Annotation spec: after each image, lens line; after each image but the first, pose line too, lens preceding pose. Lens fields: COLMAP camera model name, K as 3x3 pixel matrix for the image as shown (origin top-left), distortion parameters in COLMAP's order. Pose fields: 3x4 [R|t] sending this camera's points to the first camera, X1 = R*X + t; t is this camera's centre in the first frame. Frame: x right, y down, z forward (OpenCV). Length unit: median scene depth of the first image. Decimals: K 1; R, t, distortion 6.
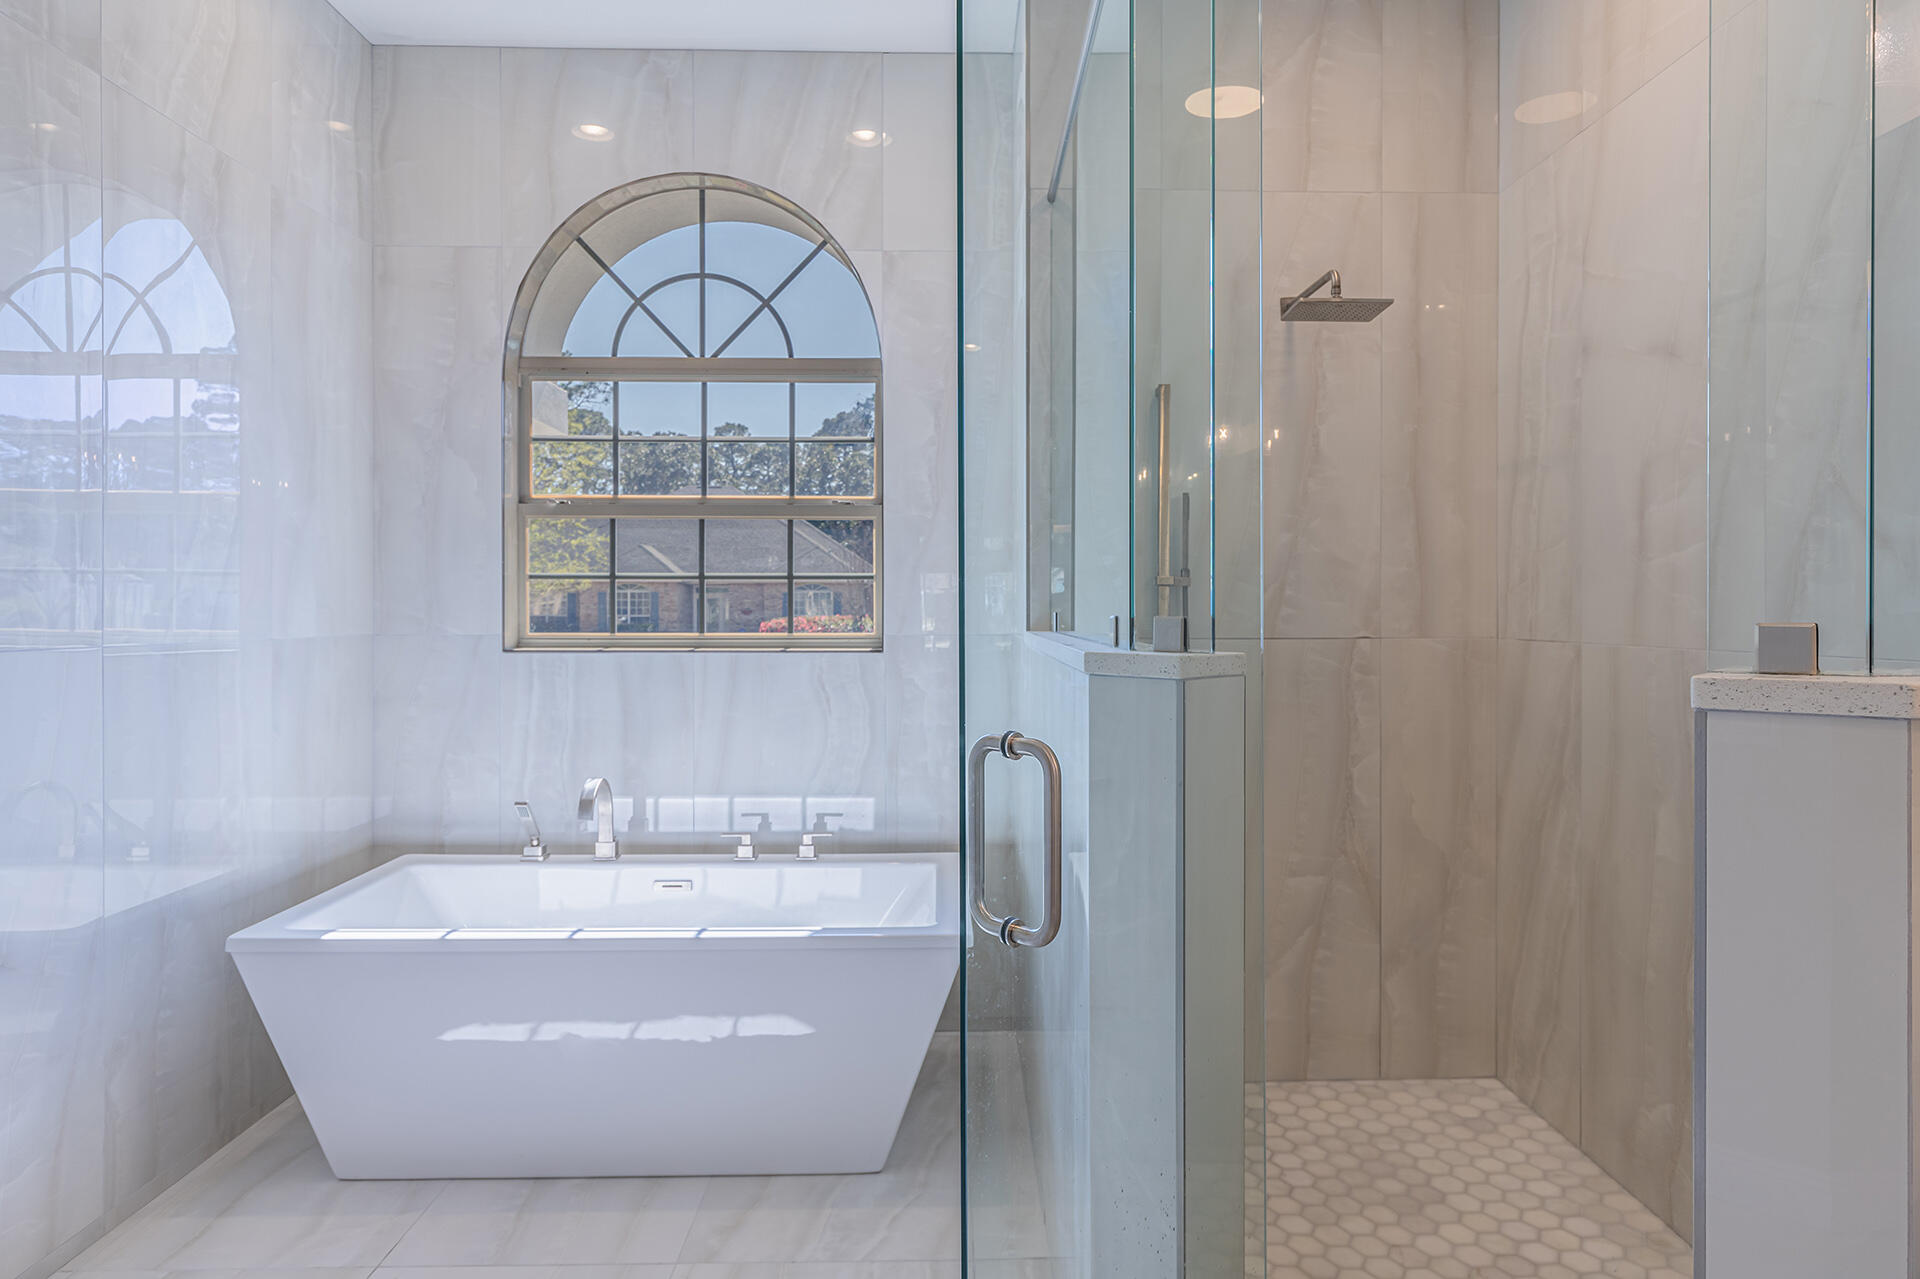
lens RADIAL K [[1144.7, 0, 962.3], [0, 1144.7, 617.9], [0, 0, 1]] dist [-0.002540, -0.000683]
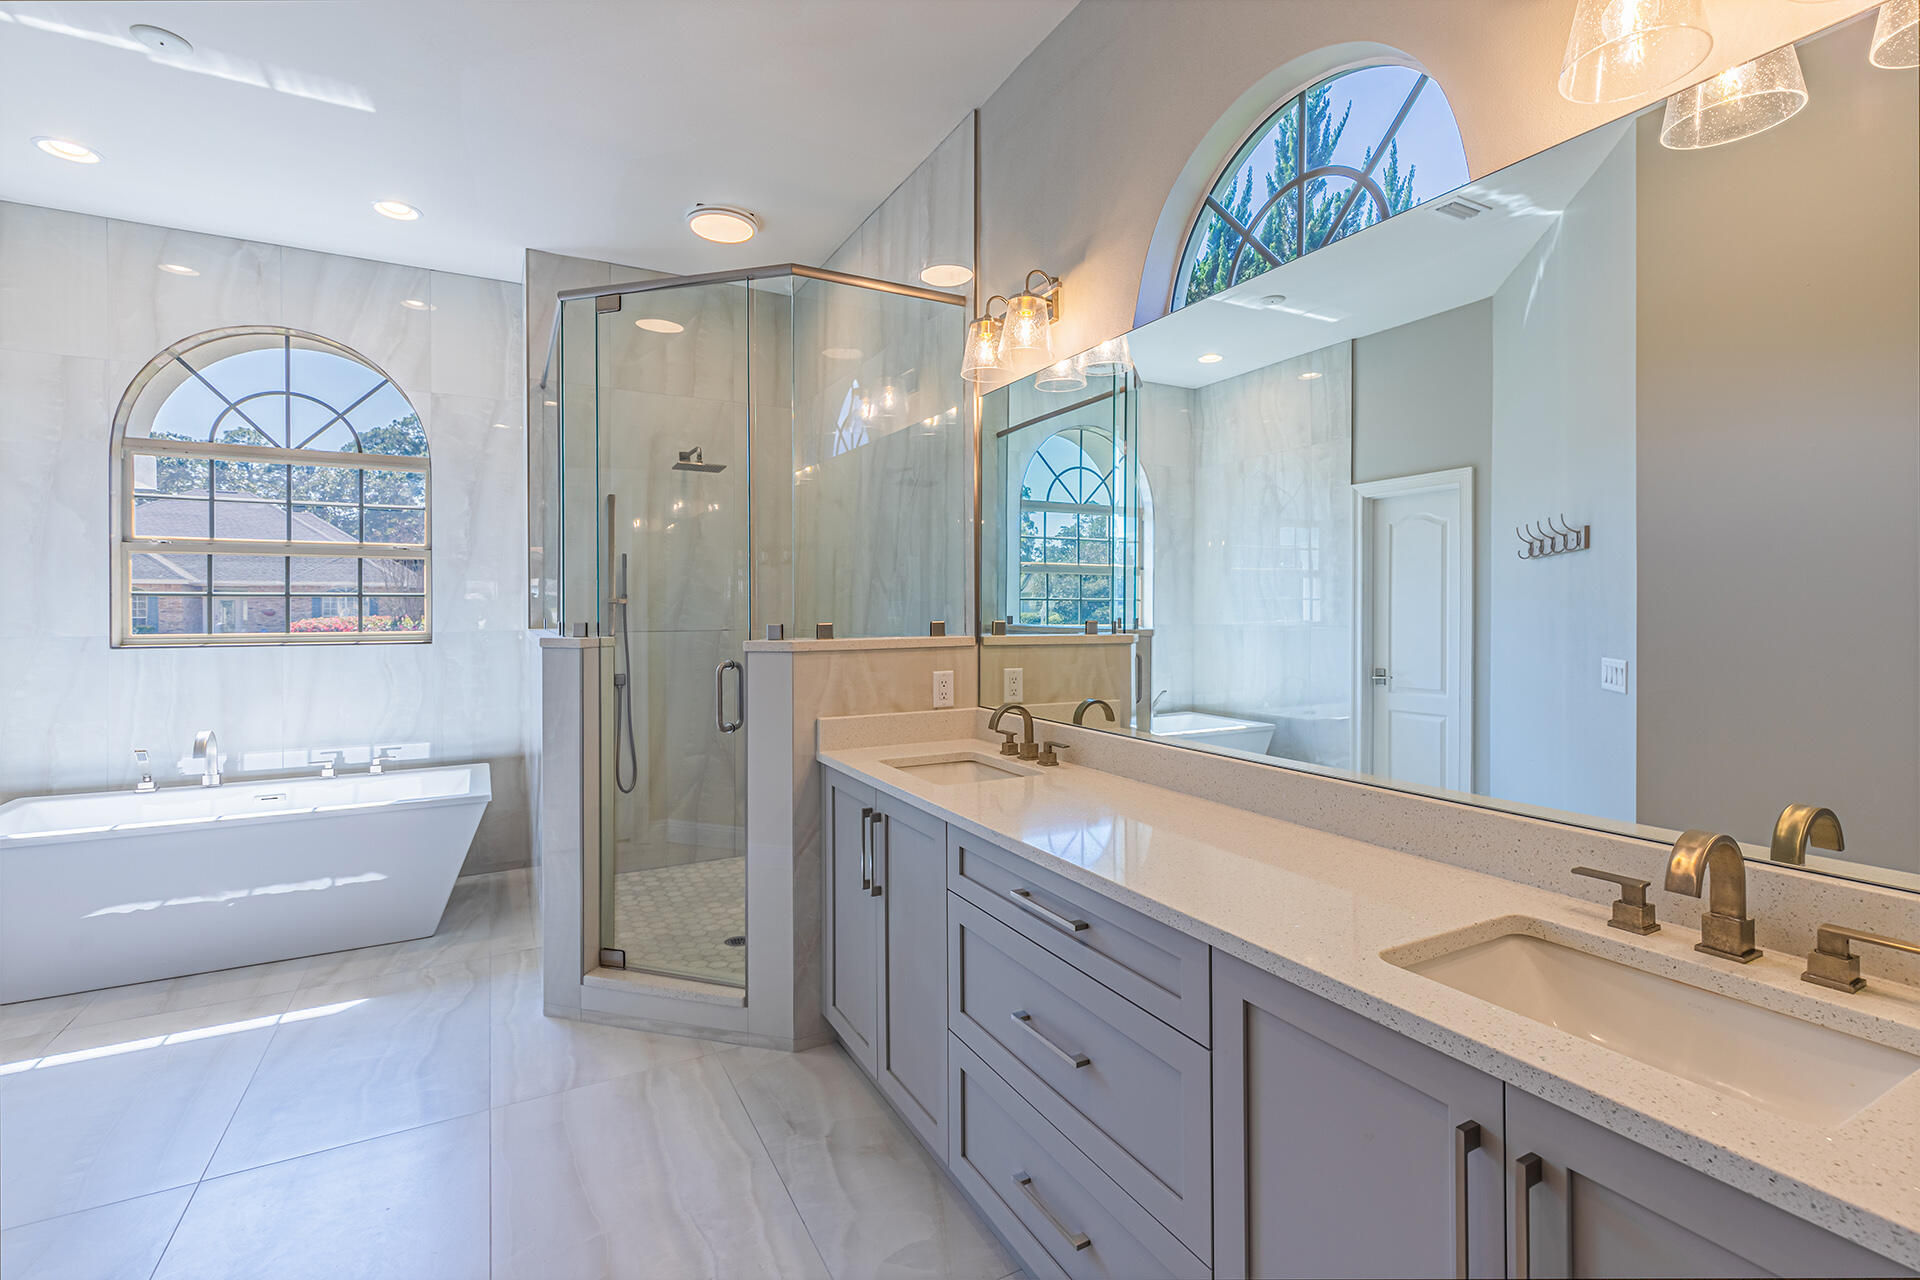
lens RADIAL K [[865.4, 0, 968.1], [0, 865.4, 610.5], [0, 0, 1]] dist [0.011230, 0.000068]
pose [[0.881780, -0.002689, 0.471654, 0.019118], [0.005613, 0.999973, -0.004792, -0.005795], [-0.471628, 0.006873, 0.881771, -0.439005]]
